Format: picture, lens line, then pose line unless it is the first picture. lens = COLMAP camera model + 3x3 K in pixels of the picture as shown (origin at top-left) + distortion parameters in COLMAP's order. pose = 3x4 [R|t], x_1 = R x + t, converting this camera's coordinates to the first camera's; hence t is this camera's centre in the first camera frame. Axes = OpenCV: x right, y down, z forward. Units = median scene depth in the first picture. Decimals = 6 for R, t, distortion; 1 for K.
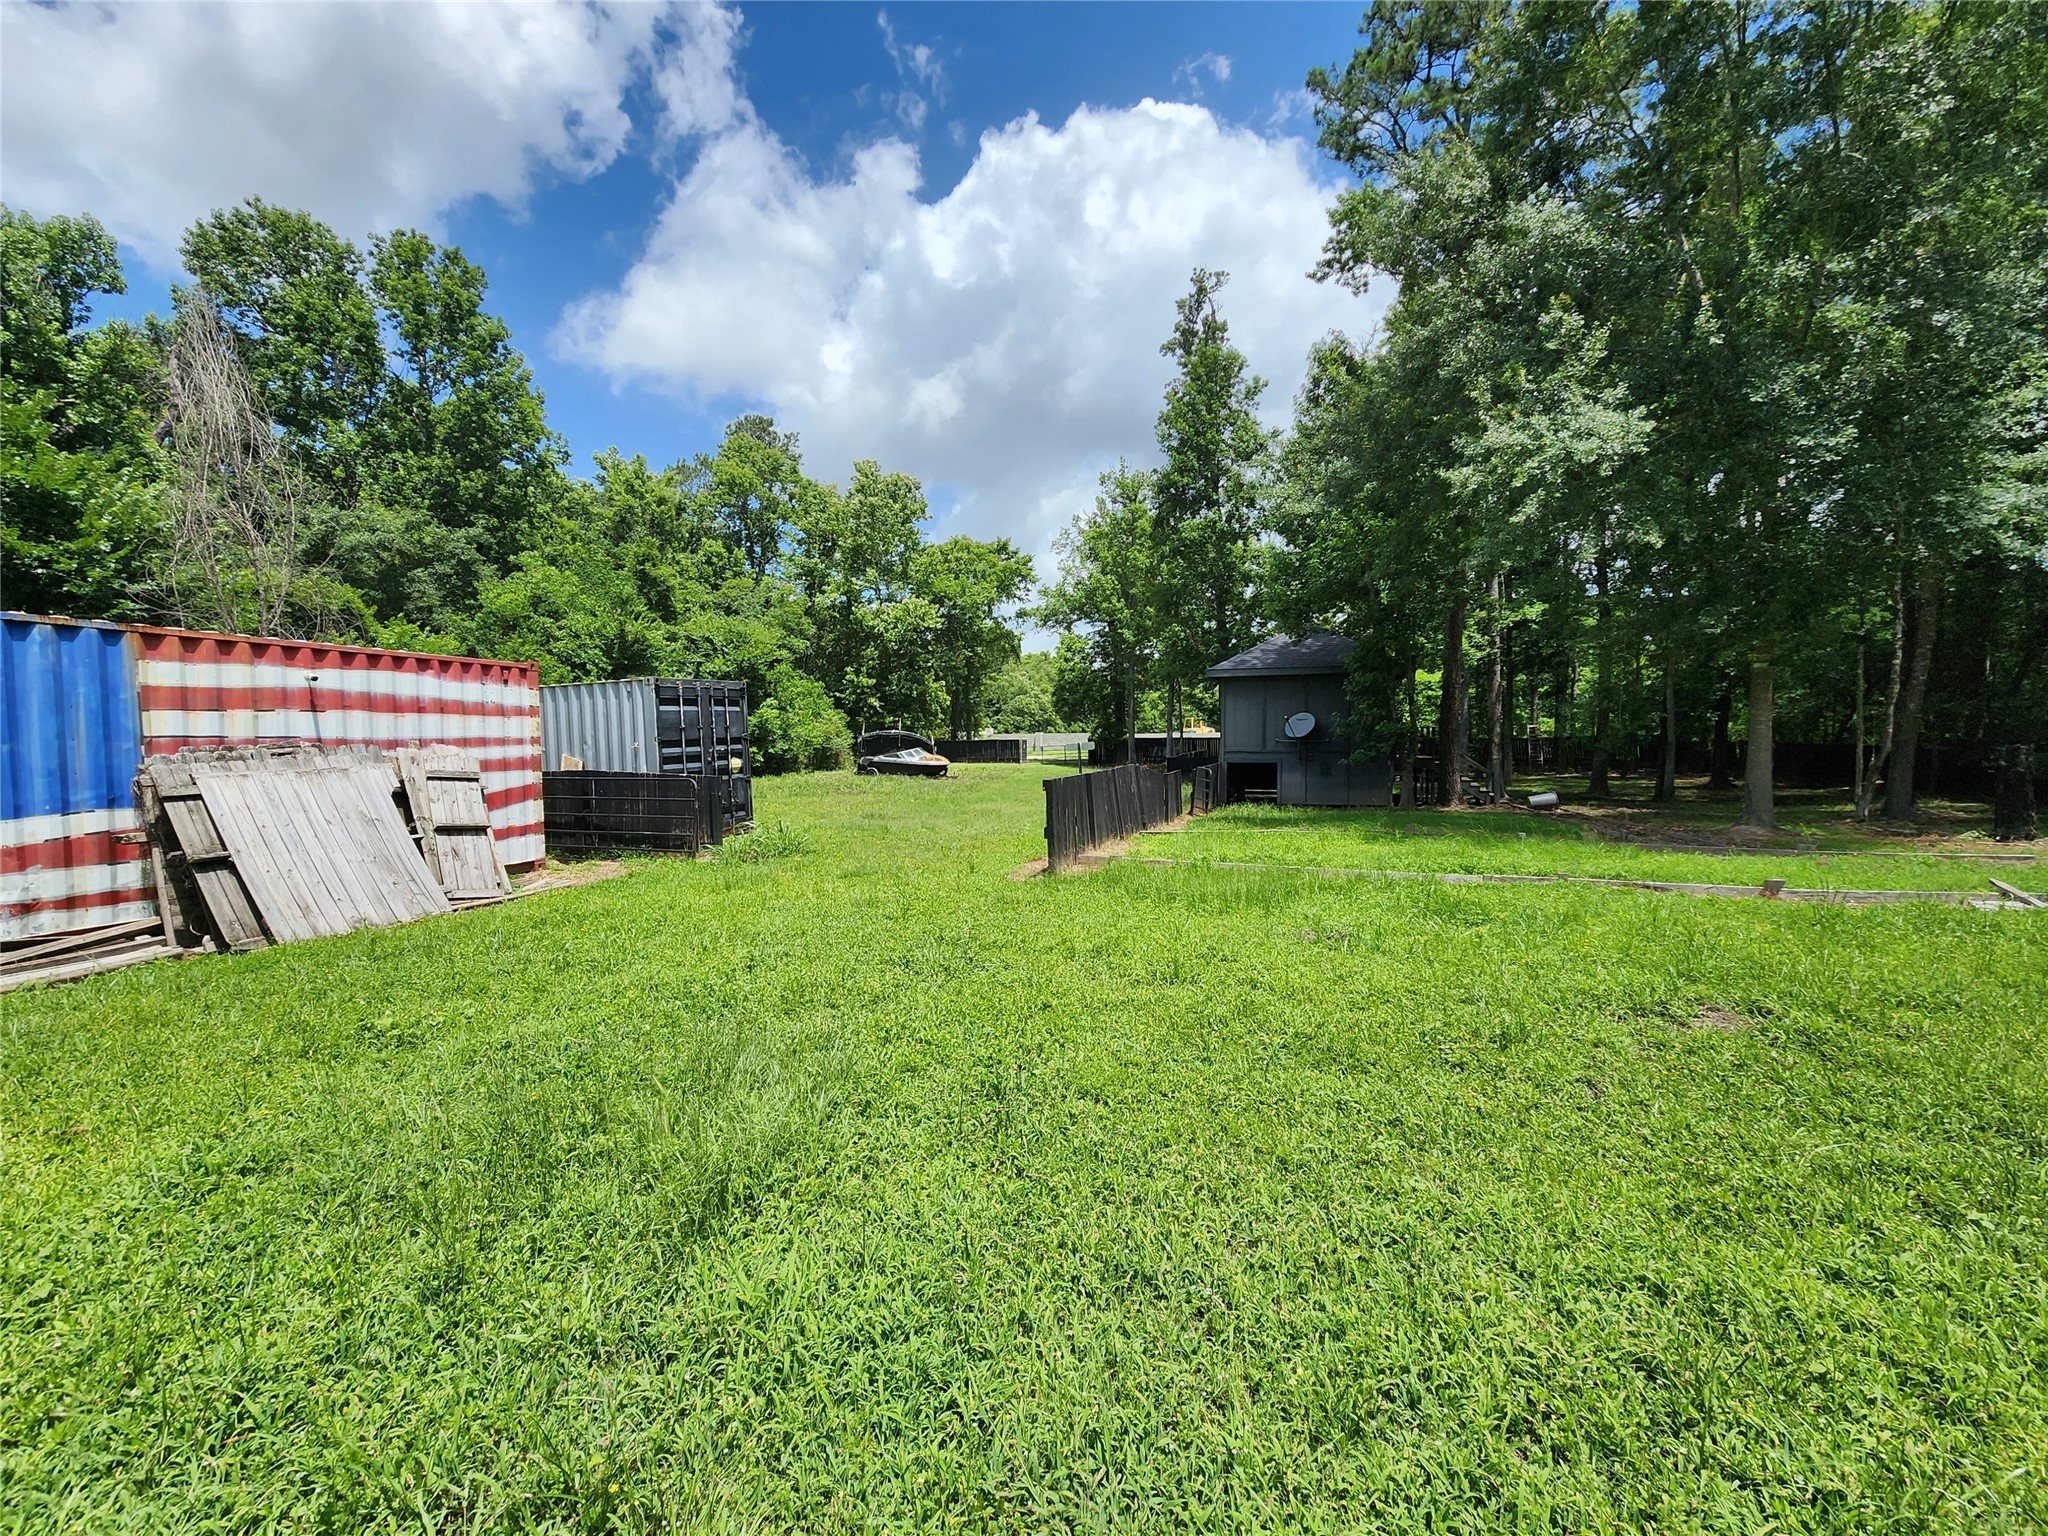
lens RADIAL K [[845.2, 0, 1016.4], [0, 845.2, 767.3], [0, 0, 1]] dist [-0.001620, 0.002124]
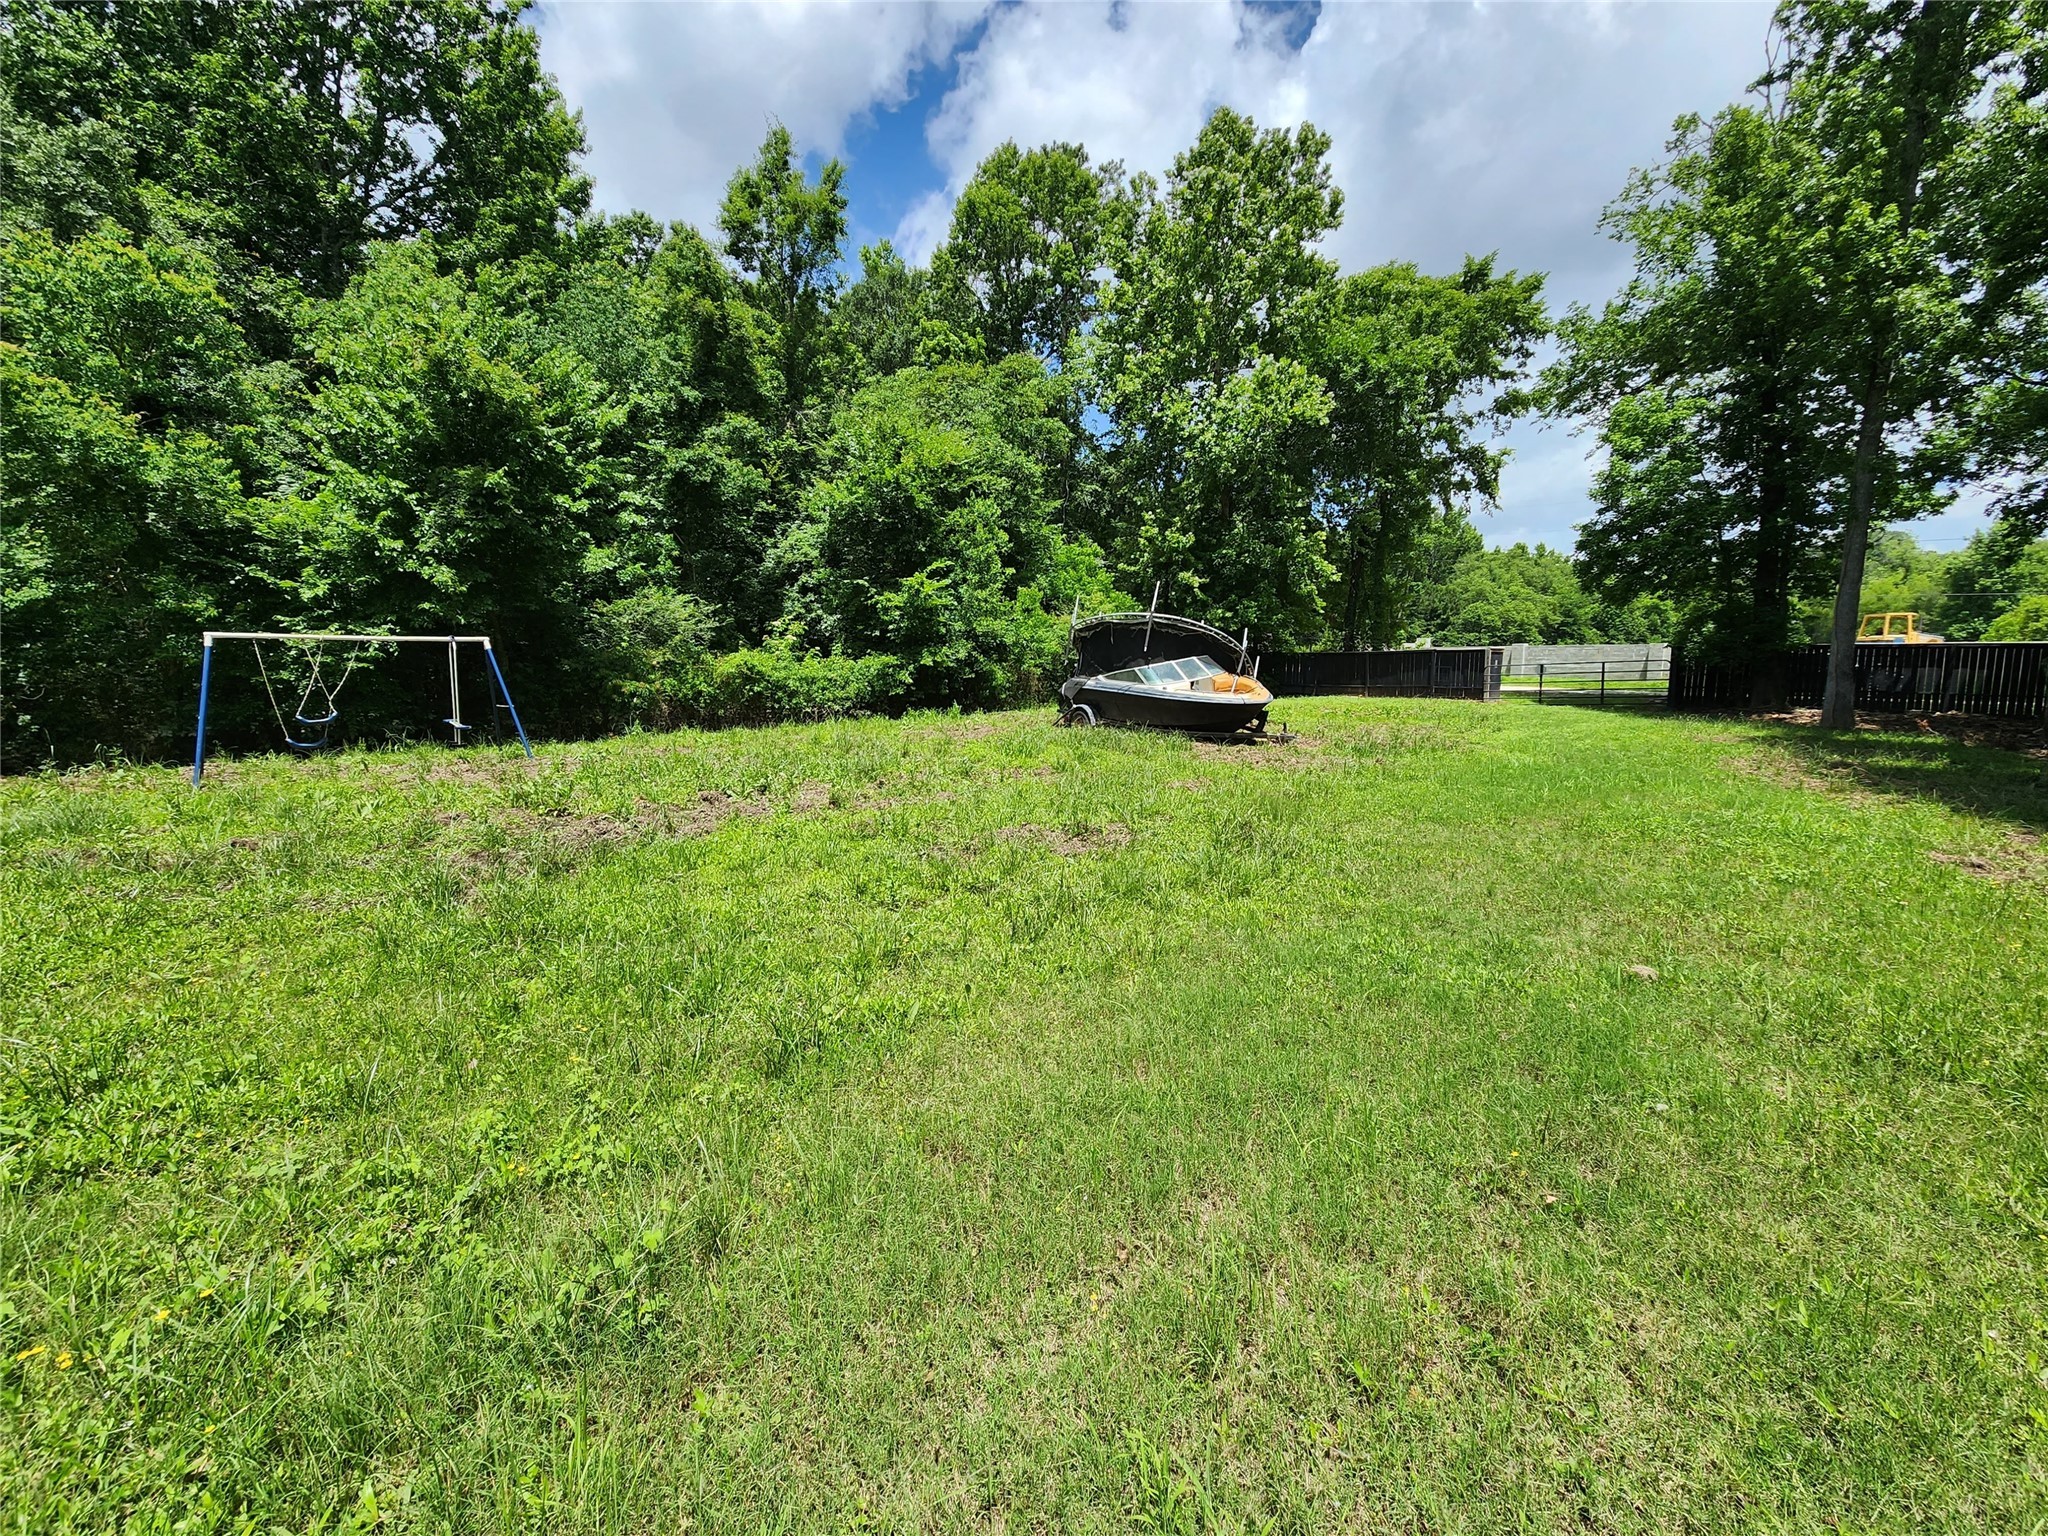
lens RADIAL K [[845.2, 0, 1028.2], [0, 845.2, 781.4], [0, 0, 1]] dist [-0.001620, 0.002124]
pose [[0.889188, 0.076053, -0.451178, -0.025149], [-0.027628, 0.993214, 0.112972, -0.027200], [0.456708, -0.087988, 0.885255, 2.043663]]
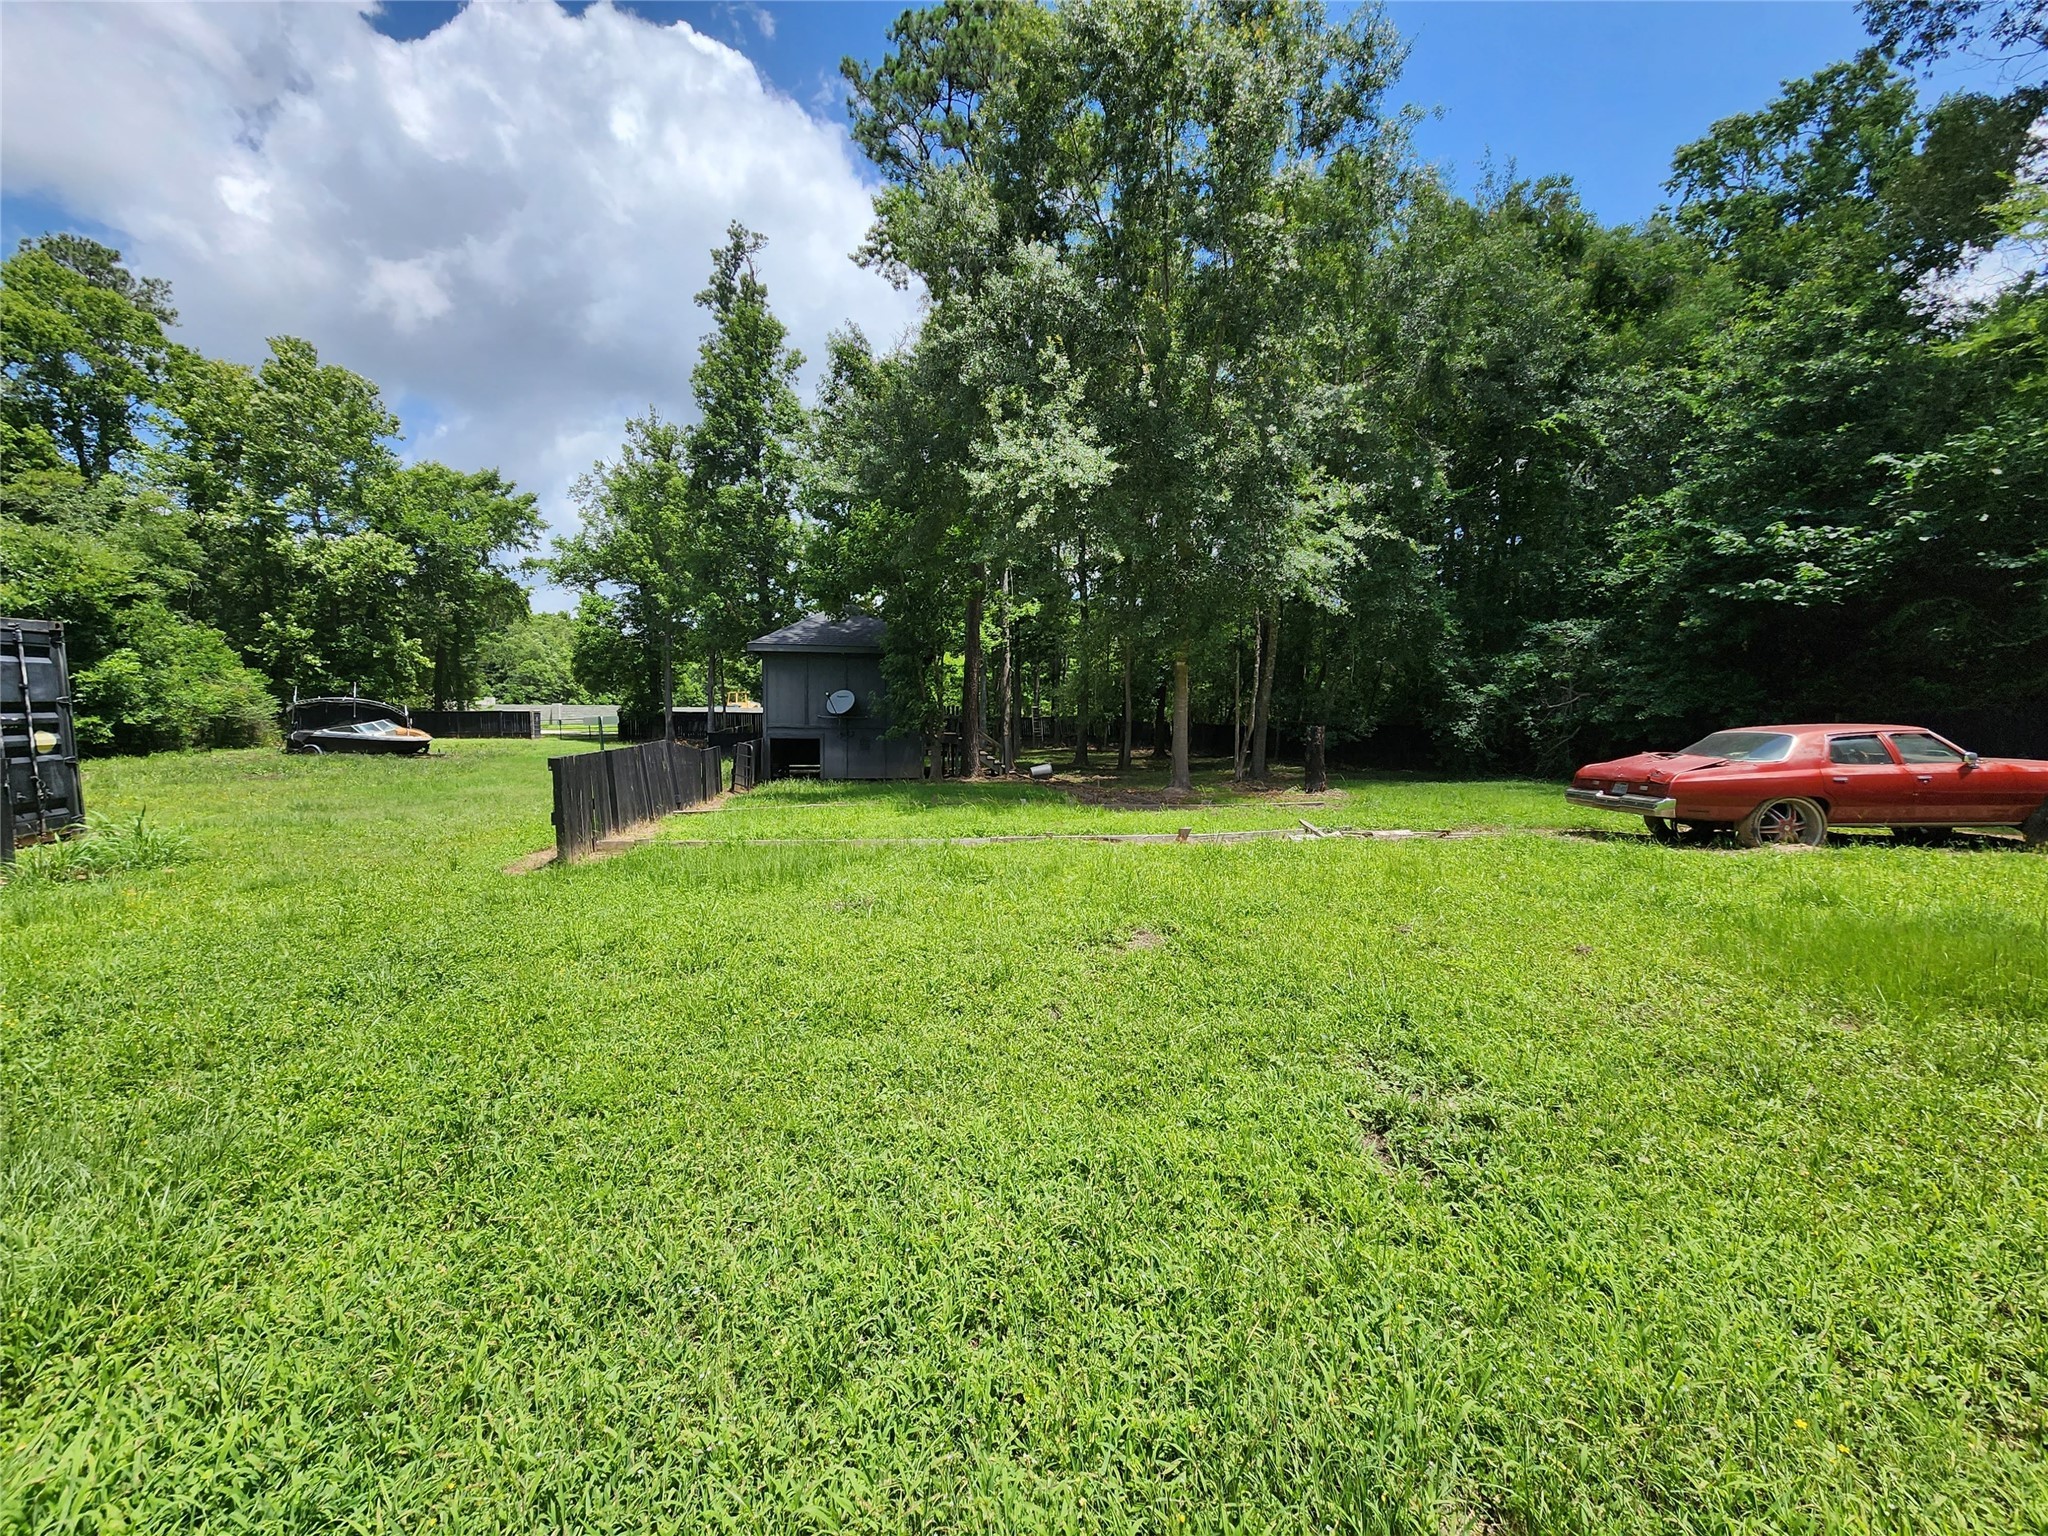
lens RADIAL K [[845.2, 0, 1024.1], [0, 845.2, 756.5], [0, 0, 1]] dist [-0.001620, 0.002124]
pose [[0.863729, -0.011361, 0.503828, 0.014024], [0.003157, 0.999848, 0.017135, -0.000508], [-0.503946, -0.013210, 0.863634, -0.002026]]
